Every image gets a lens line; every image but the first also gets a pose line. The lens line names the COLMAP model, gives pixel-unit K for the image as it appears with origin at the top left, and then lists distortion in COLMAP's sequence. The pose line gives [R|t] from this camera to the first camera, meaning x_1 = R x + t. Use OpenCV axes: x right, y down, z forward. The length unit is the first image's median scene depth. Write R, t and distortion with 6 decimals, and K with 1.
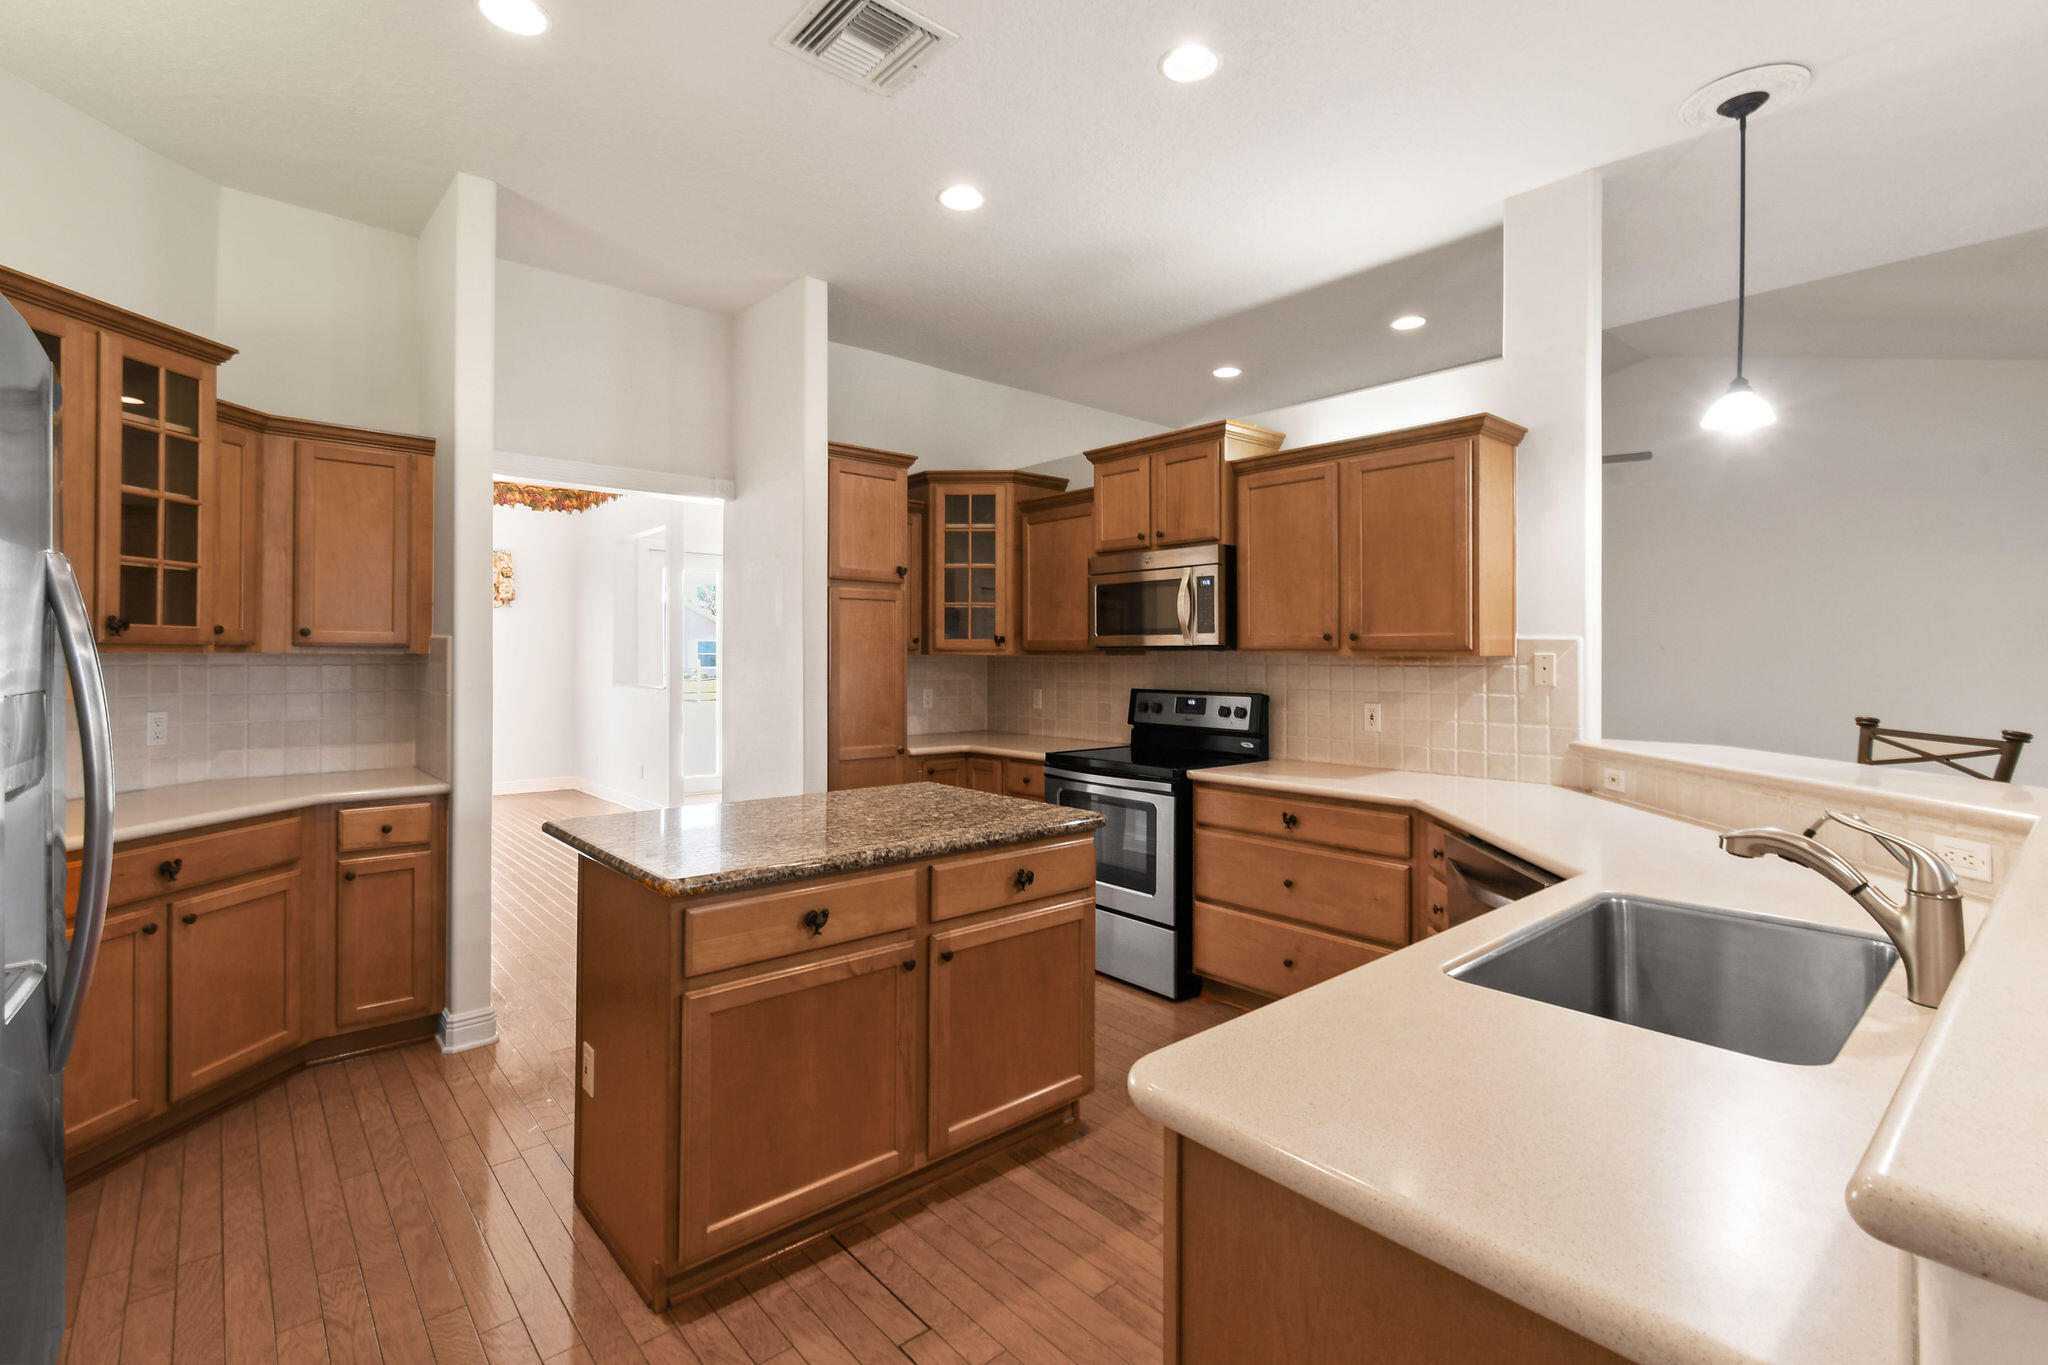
lens RADIAL K [[930.8, 0, 1021.9], [0, 930.8, 653.6], [0, 0, 1]] dist [0.001646, -0.000281]
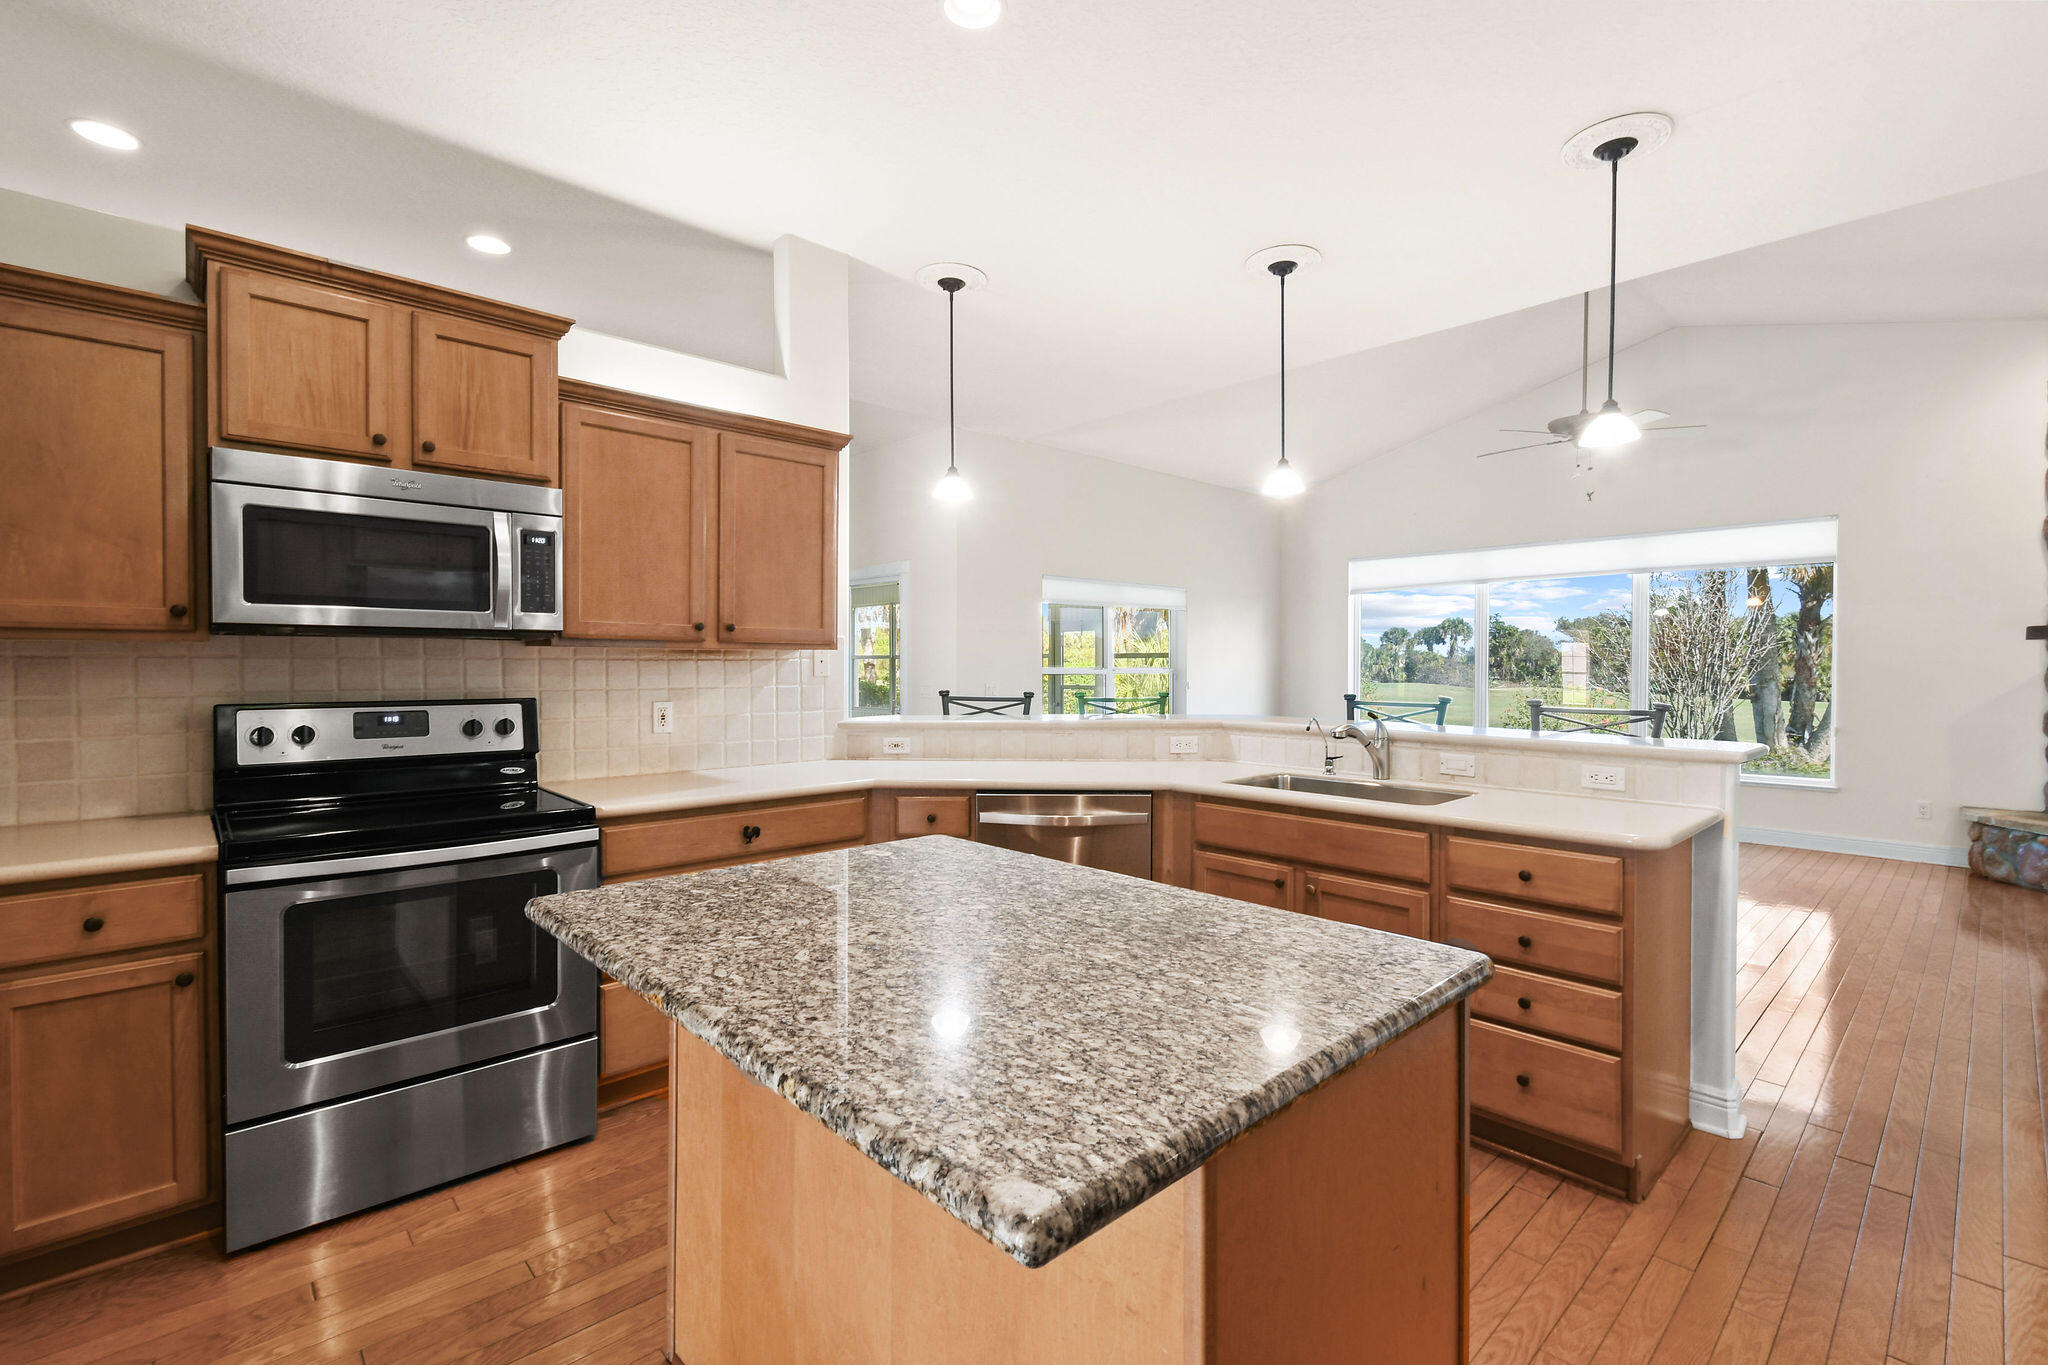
lens RADIAL K [[910.4, 0, 1031.2], [0, 910.4, 674.1], [0, 0, 1]] dist [-0.000448, -0.000671]
pose [[-0.043571, -0.015648, 0.998928, -0.581363], [-0.006357, 0.999861, 0.015385, 0.012517], [-0.999030, -0.005680, -0.043665, 0.773767]]
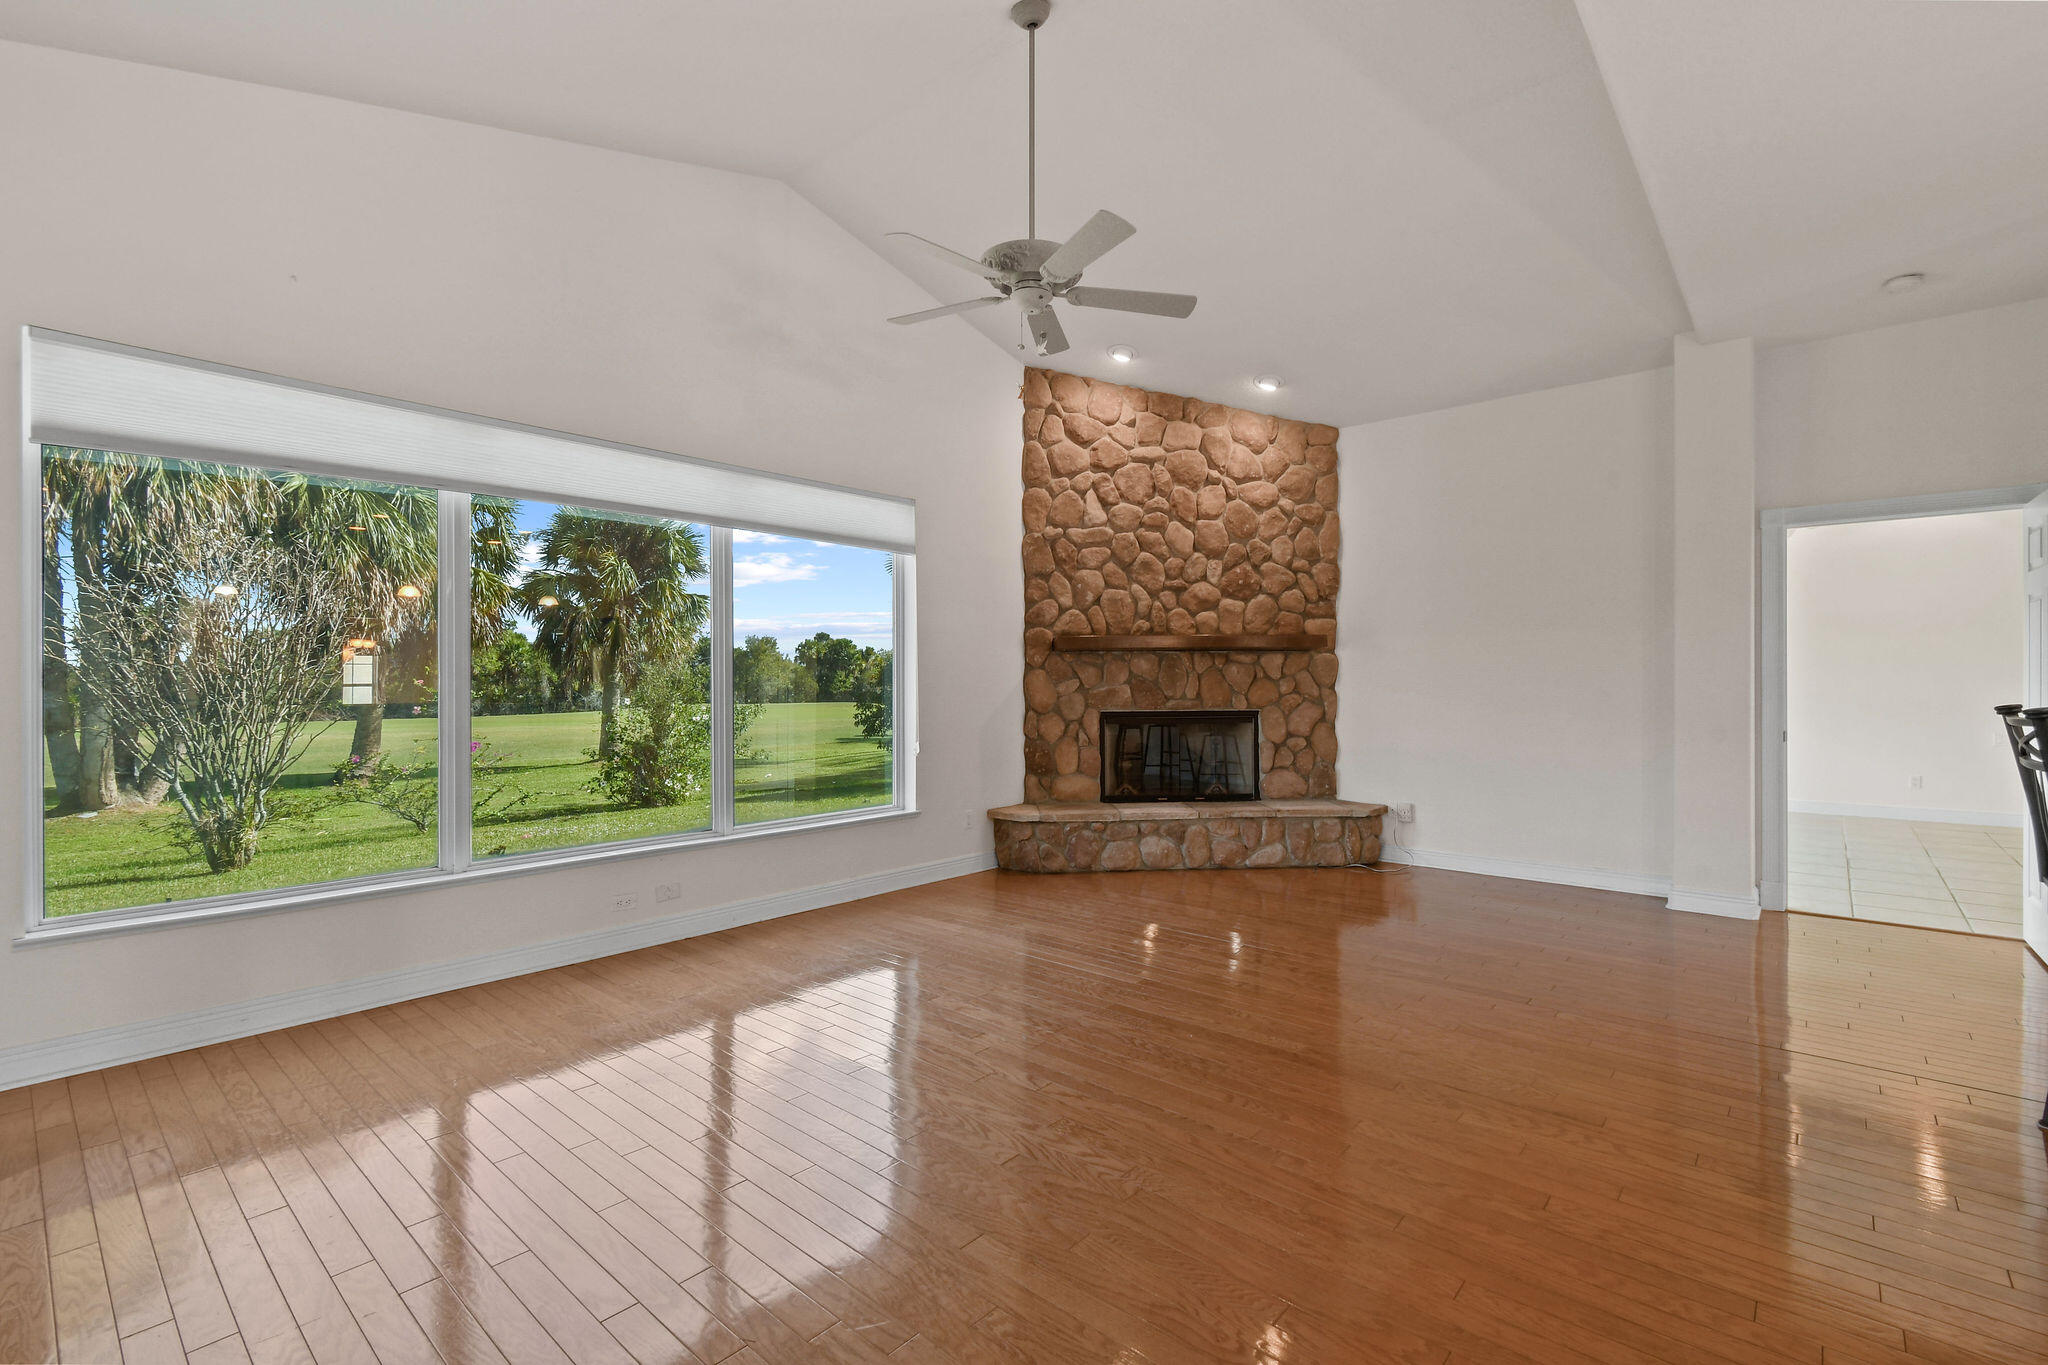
lens RADIAL K [[914.3, 0, 1060.3], [0, 914.3, 682.8], [0, 0, 1]] dist [-0.001715, -0.000656]
pose [[-0.987755, -0.001611, -0.156005, 1.256624], [-0.000613, 0.999979, -0.006446, 0.044668], [0.156012, -0.006272, -0.987735, 0.703024]]
